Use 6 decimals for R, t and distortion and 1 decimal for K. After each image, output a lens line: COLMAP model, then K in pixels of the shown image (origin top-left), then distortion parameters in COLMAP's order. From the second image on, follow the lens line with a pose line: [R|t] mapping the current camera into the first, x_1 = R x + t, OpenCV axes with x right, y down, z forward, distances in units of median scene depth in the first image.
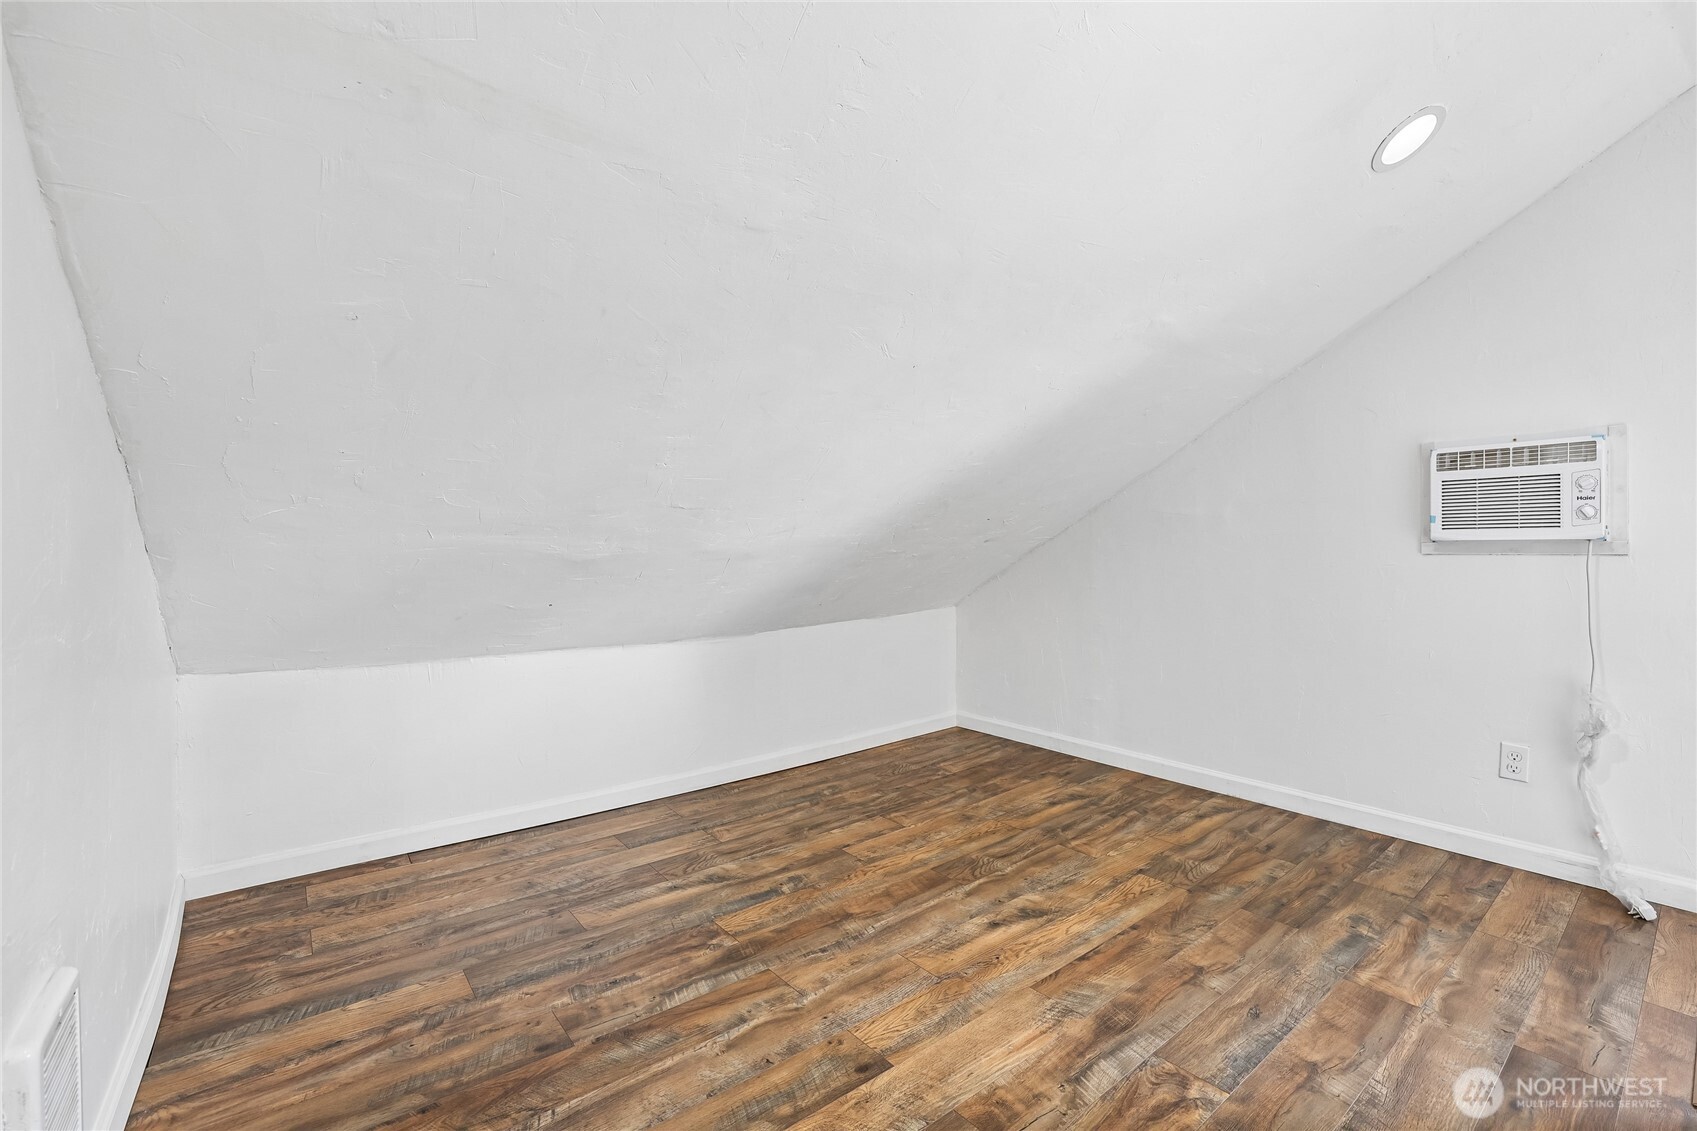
lens RADIAL K [[733.5, 0, 865.2], [0, 733.5, 550.4], [0, 0, 1]] dist [-0.008778, 0.003381]
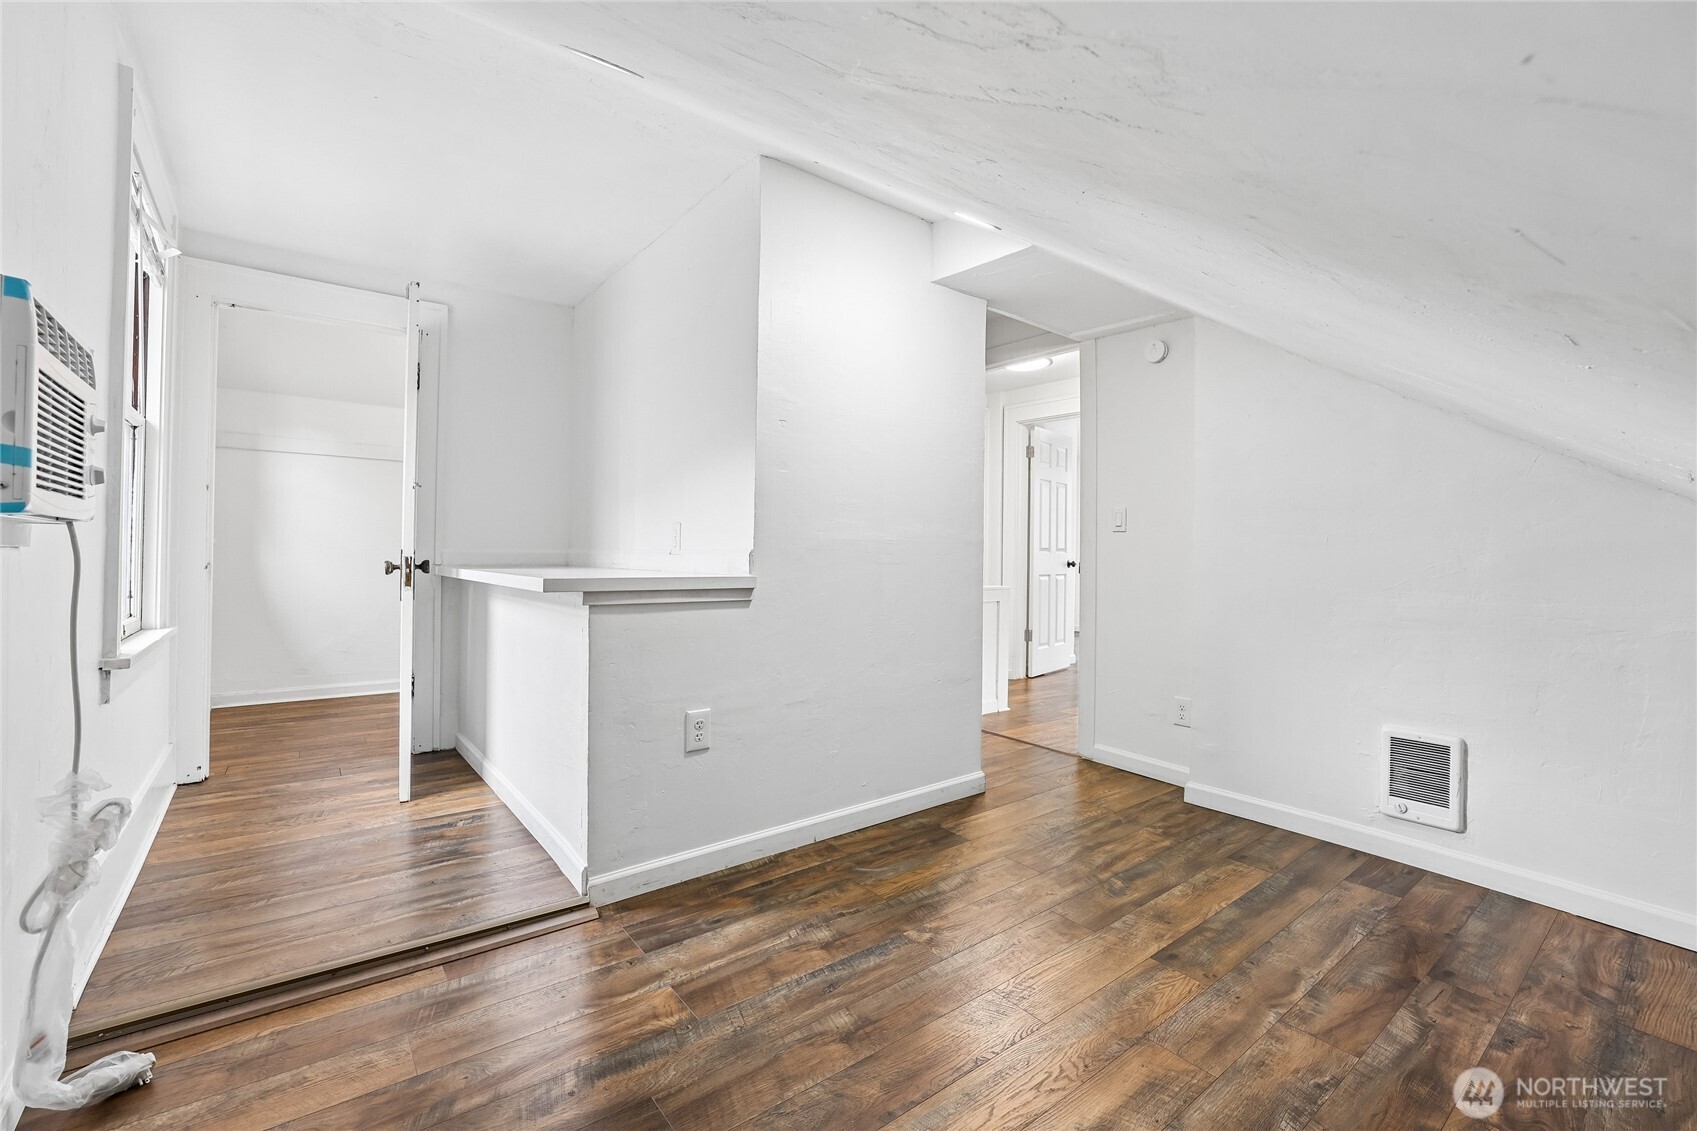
lens RADIAL K [[733.5, 0, 849.8], [0, 733.5, 558.7], [0, 0, 1]] dist [-0.008778, 0.003381]
pose [[-0.999474, -0.014724, 0.028905, 0.481771], [-0.014729, 0.999892, 0.000042, 0.010166], [-0.028902, -0.000384, -0.999582, 2.054175]]
